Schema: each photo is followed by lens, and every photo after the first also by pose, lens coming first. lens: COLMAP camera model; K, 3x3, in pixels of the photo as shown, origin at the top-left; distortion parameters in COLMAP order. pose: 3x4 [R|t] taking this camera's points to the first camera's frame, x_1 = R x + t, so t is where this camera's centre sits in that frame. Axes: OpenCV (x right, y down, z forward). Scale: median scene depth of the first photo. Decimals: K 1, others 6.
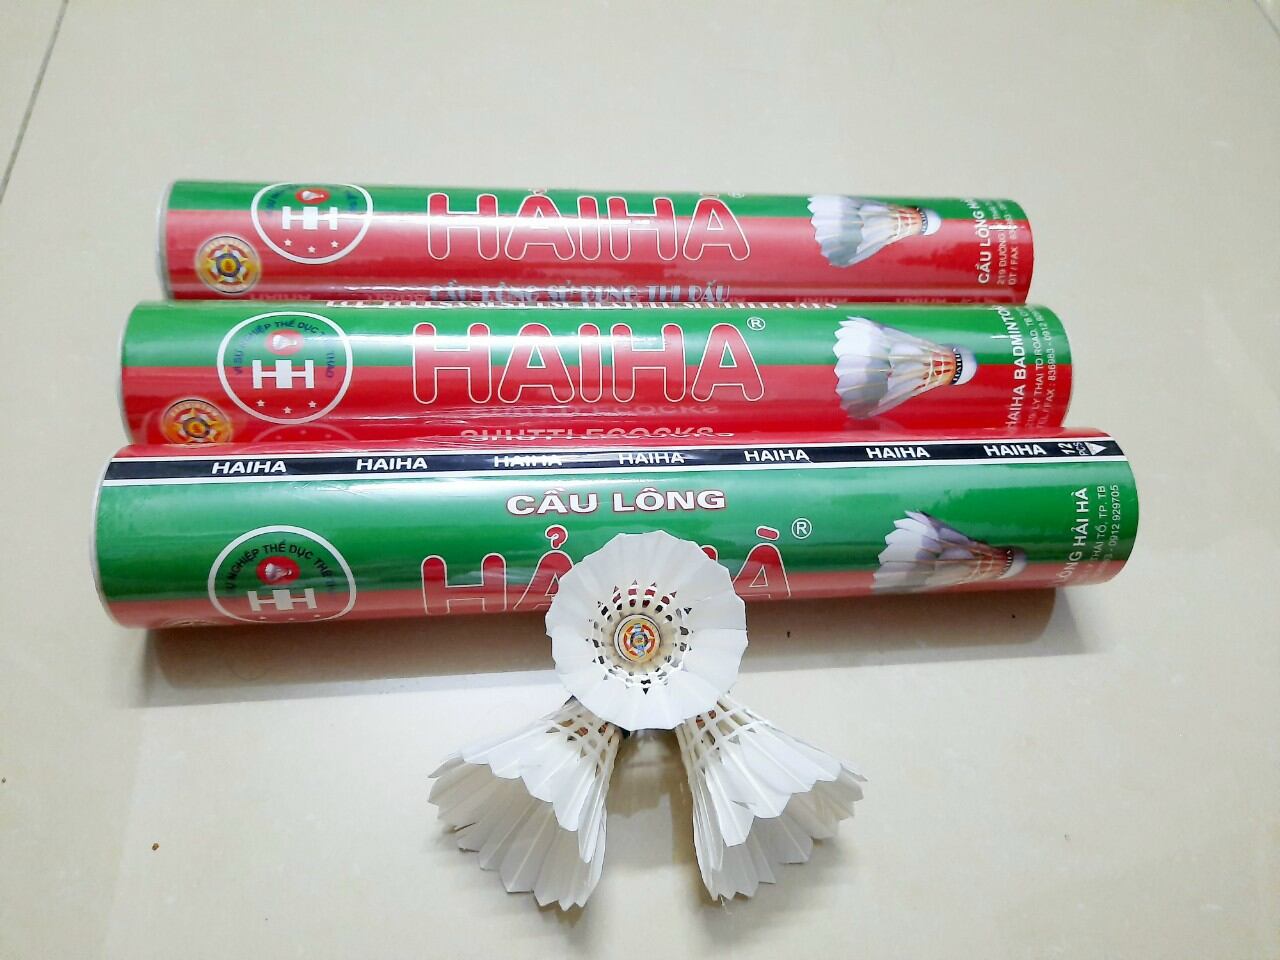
lens RADIAL K [[966.8, 0, 640.0], [0, 966.8, 480.0], [0, 0, 1]] dist [0.005371, -0.002397]
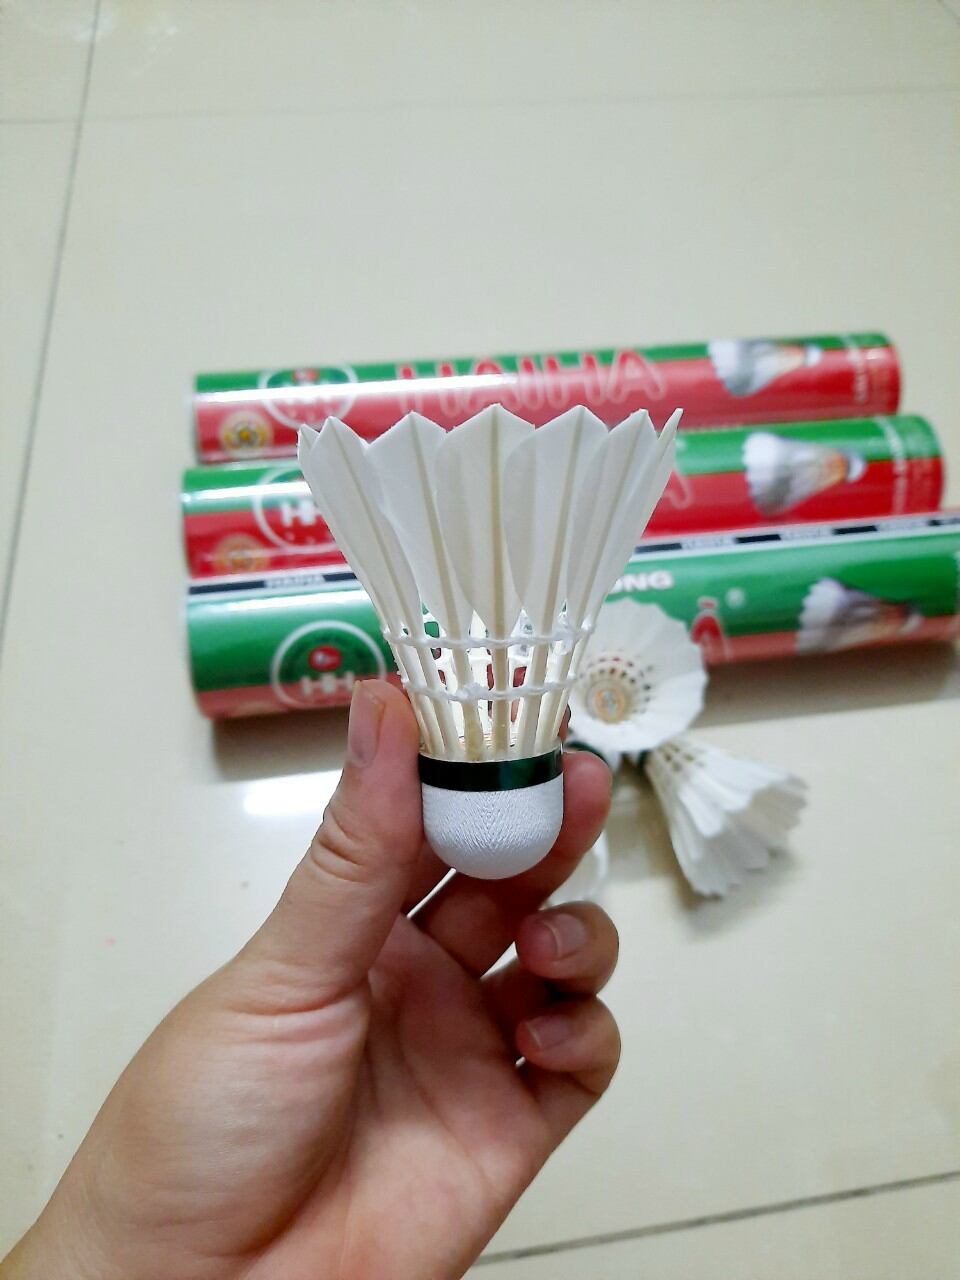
lens RADIAL K [[966.8, 0, 480.0], [0, 966.8, 640.0], [0, 0, 1]] dist [0.005371, -0.002397]
pose [[0.996314, -0.079482, -0.032257, -0.115694], [0.078067, 0.996021, -0.042986, 0.124289], [0.035545, 0.040309, 0.998555, -0.229042]]
